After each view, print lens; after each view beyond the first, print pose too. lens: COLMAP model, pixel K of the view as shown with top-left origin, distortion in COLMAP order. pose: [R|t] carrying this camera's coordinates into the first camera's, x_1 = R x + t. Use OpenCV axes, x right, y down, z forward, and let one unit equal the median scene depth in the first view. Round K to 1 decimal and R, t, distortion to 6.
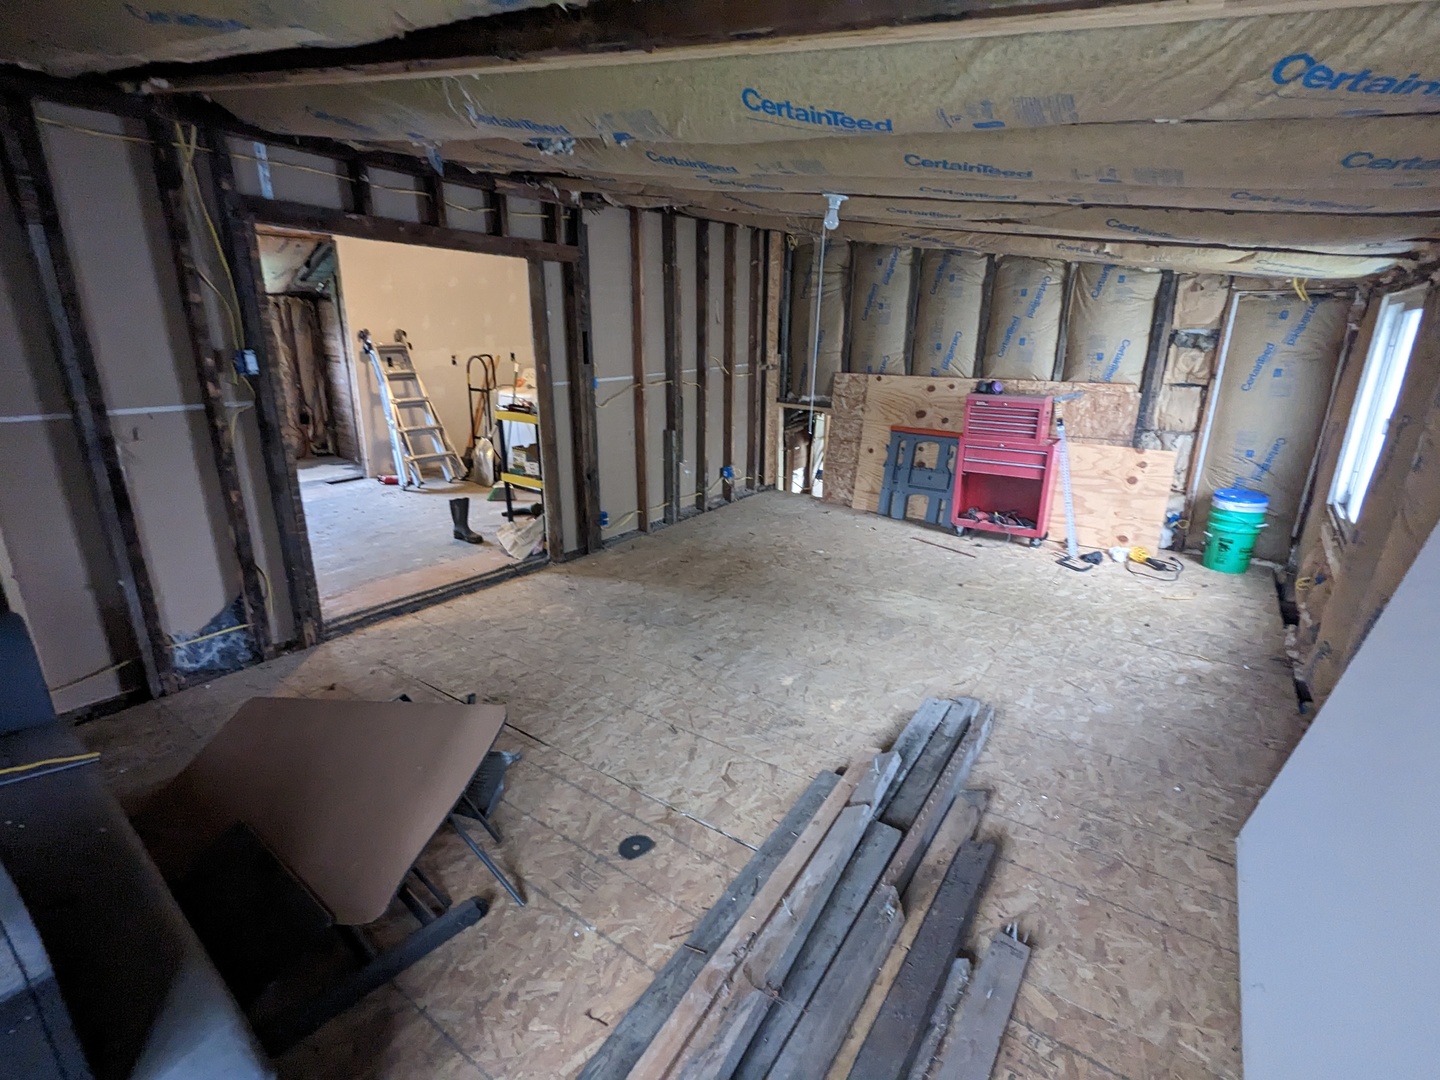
lens RADIAL K [[681.7, 0, 707.9], [0, 681.7, 538.6], [0, 0, 1]] dist [-0.002662, 0.000968]
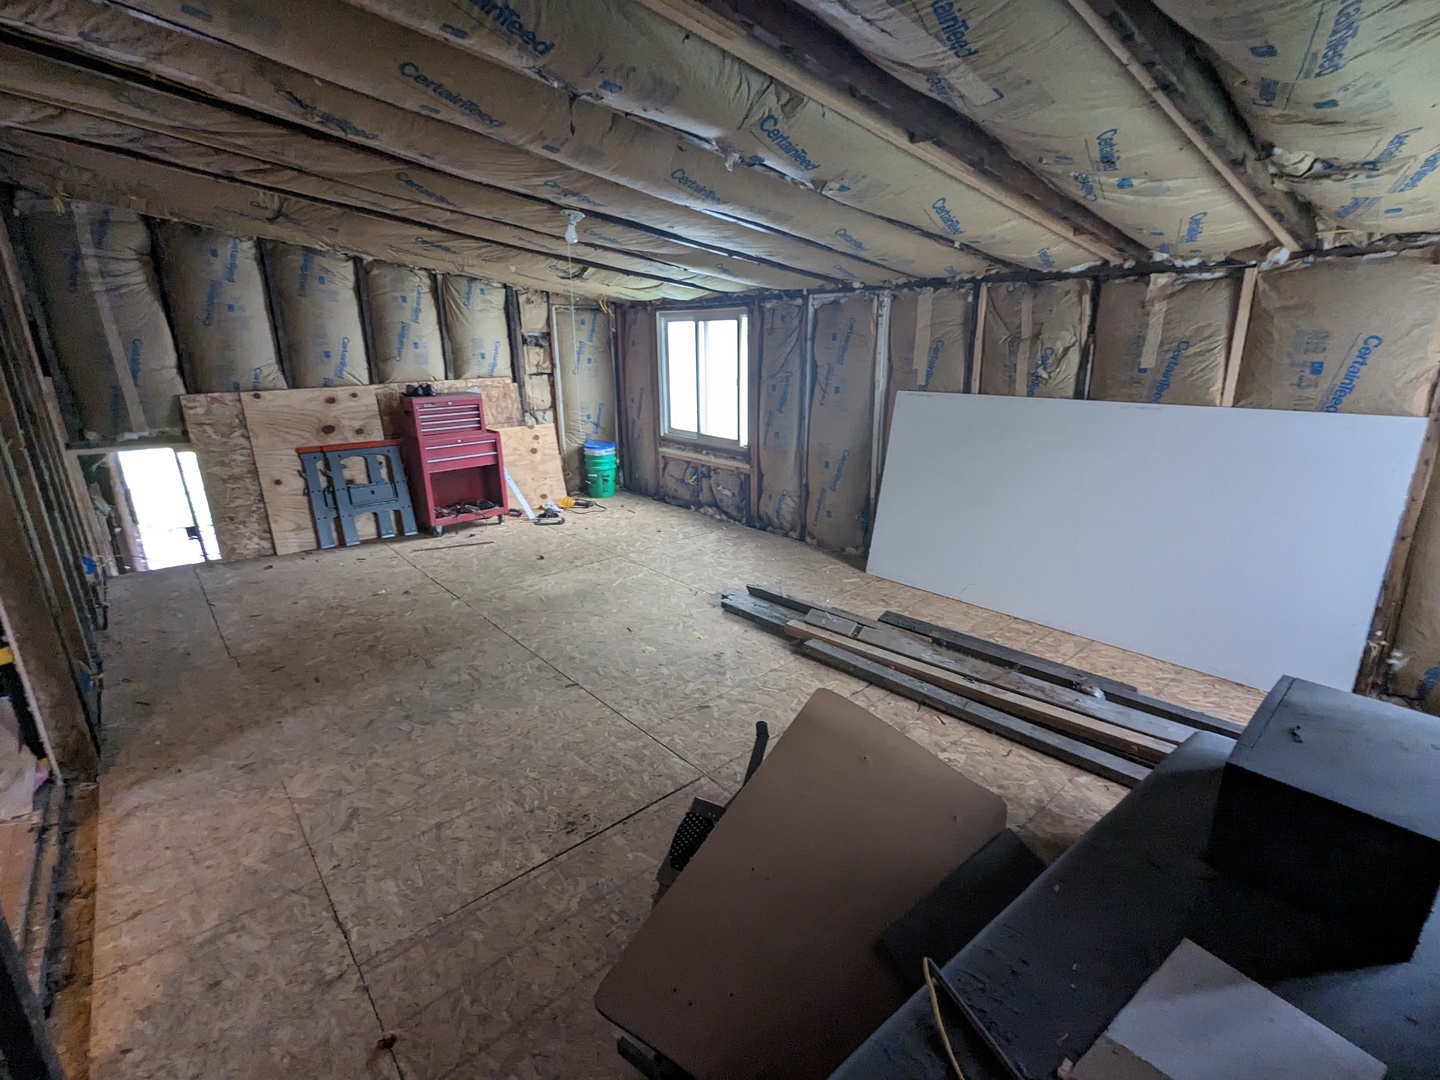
lens RADIAL K [[681.7, 0, 726.9], [0, 681.7, 541.4], [0, 0, 1]] dist [-0.002662, 0.000968]
pose [[0.226120, -0.294051, 0.928657, -0.528091], [0.295018, 0.929248, 0.222403, -0.104843], [-0.928350, 0.223681, 0.296872, 0.322794]]
